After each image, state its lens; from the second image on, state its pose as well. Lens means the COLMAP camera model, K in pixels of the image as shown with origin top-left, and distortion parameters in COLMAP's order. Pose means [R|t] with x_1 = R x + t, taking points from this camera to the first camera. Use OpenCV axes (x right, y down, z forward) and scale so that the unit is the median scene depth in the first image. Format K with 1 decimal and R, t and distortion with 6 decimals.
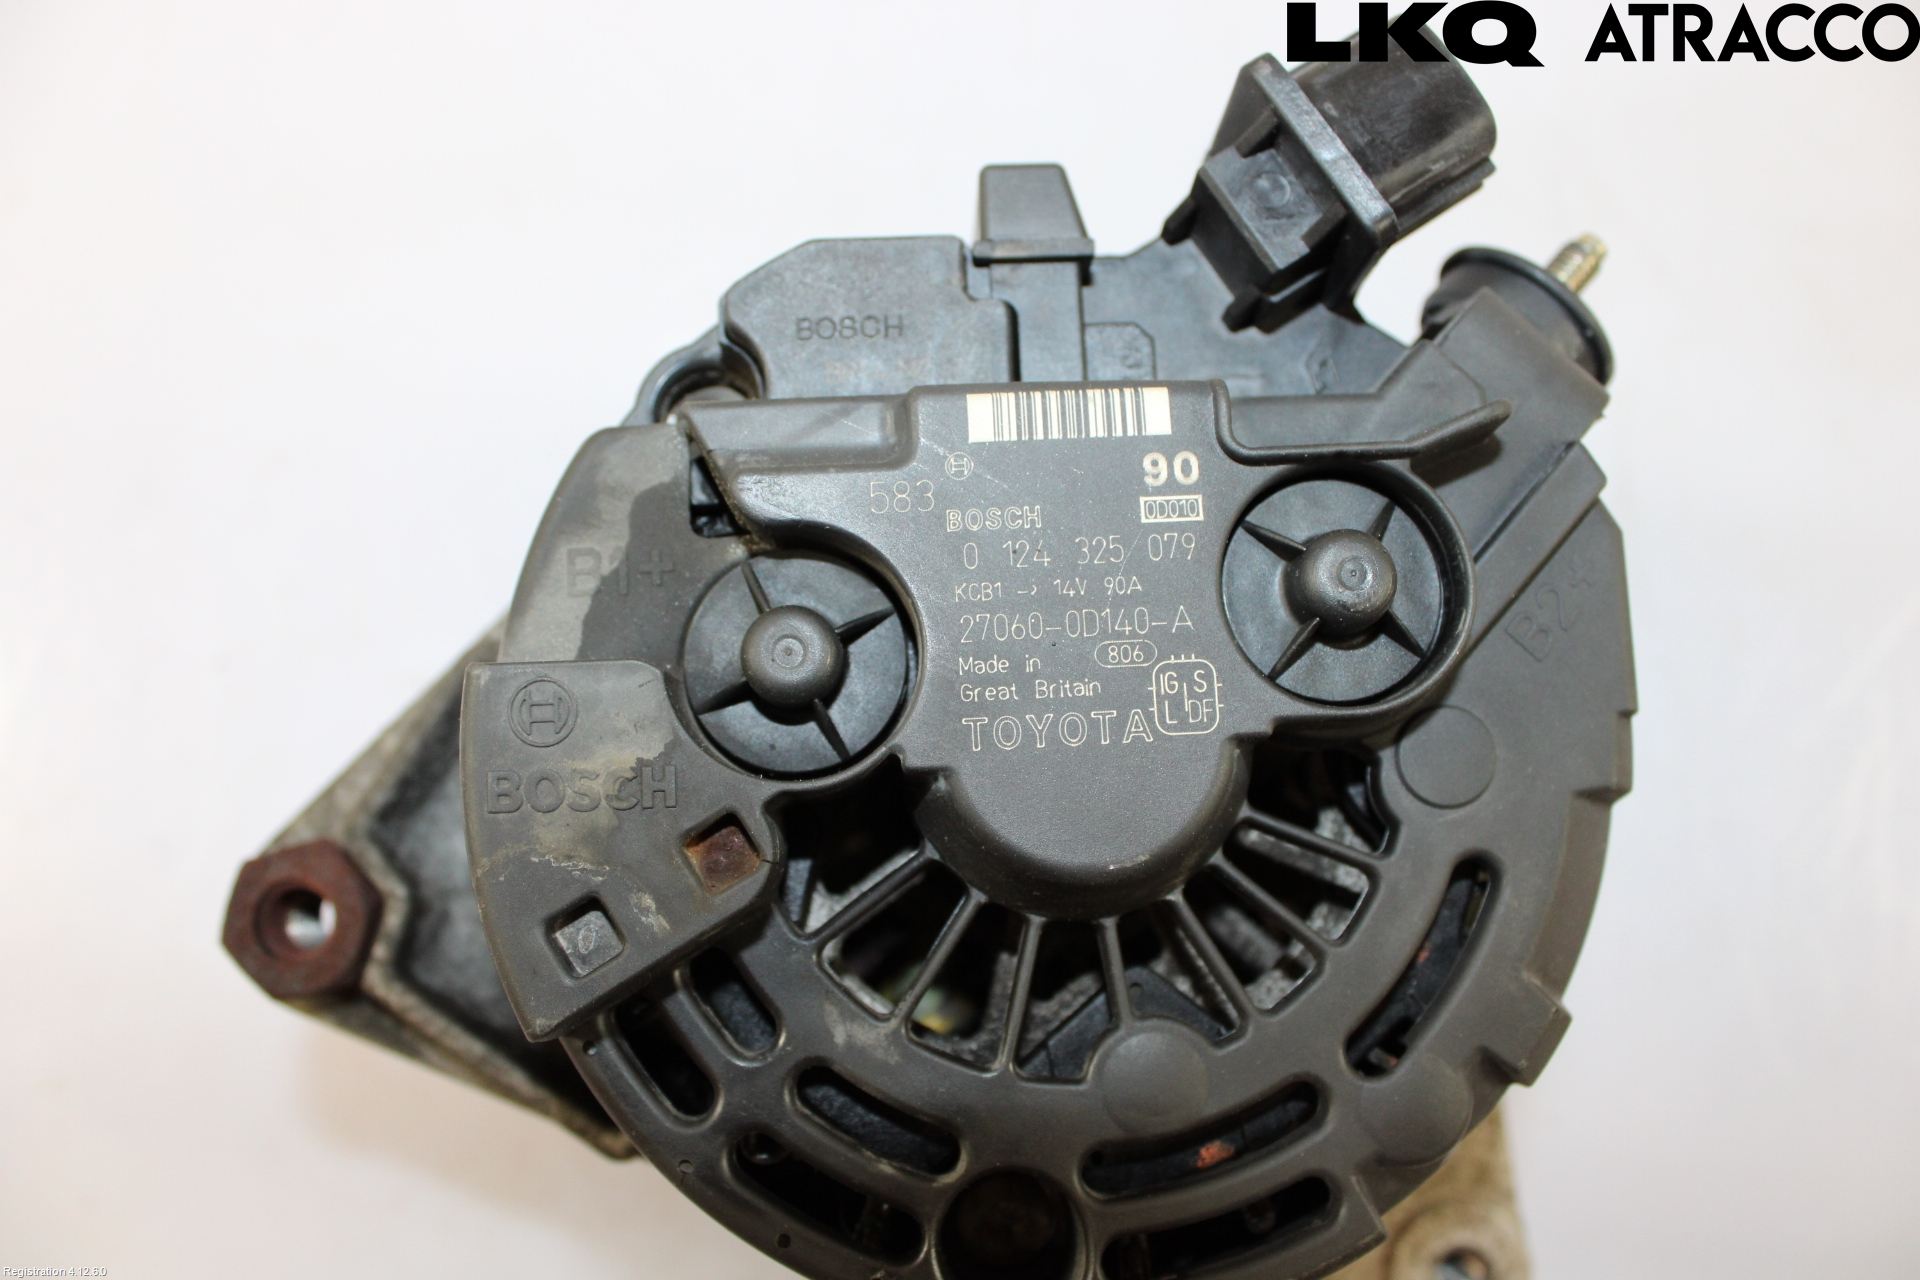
lens RADIAL K [[1612.7, 0, 960.0], [0, 1612.7, 640.0], [0, 0, 1]] dist [-0.160292, 0.000366]
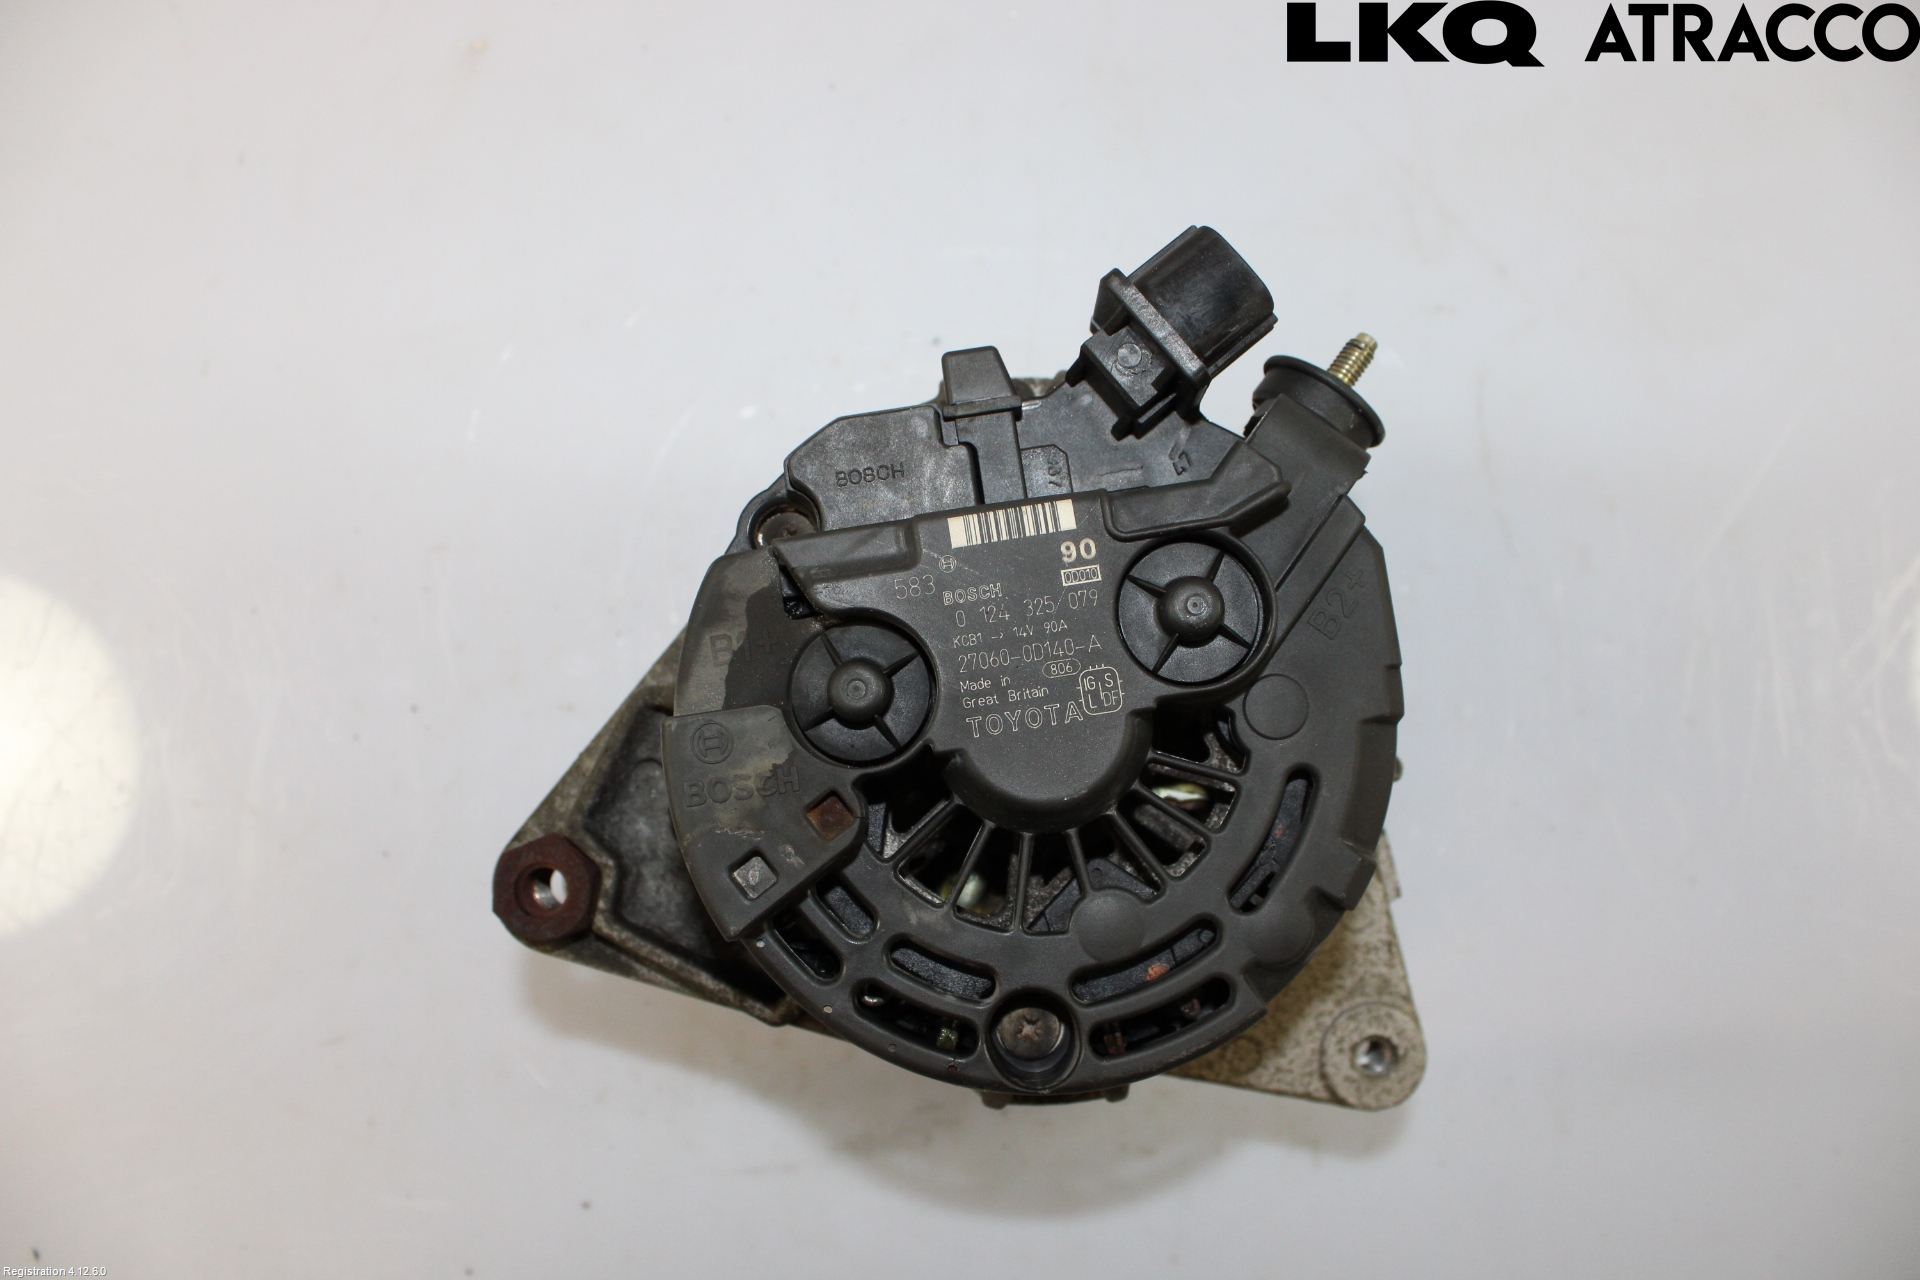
lens RADIAL K [[1612.7, 0, 960.0], [0, 1612.7, 640.0], [0, 0, 1]] dist [-0.160292, 0.000366]
pose [[0.993707, -0.108260, -0.028731, 0.048549], [0.109459, 0.993014, 0.044077, -0.098721], [0.023759, -0.046945, 0.998615, -0.605912]]
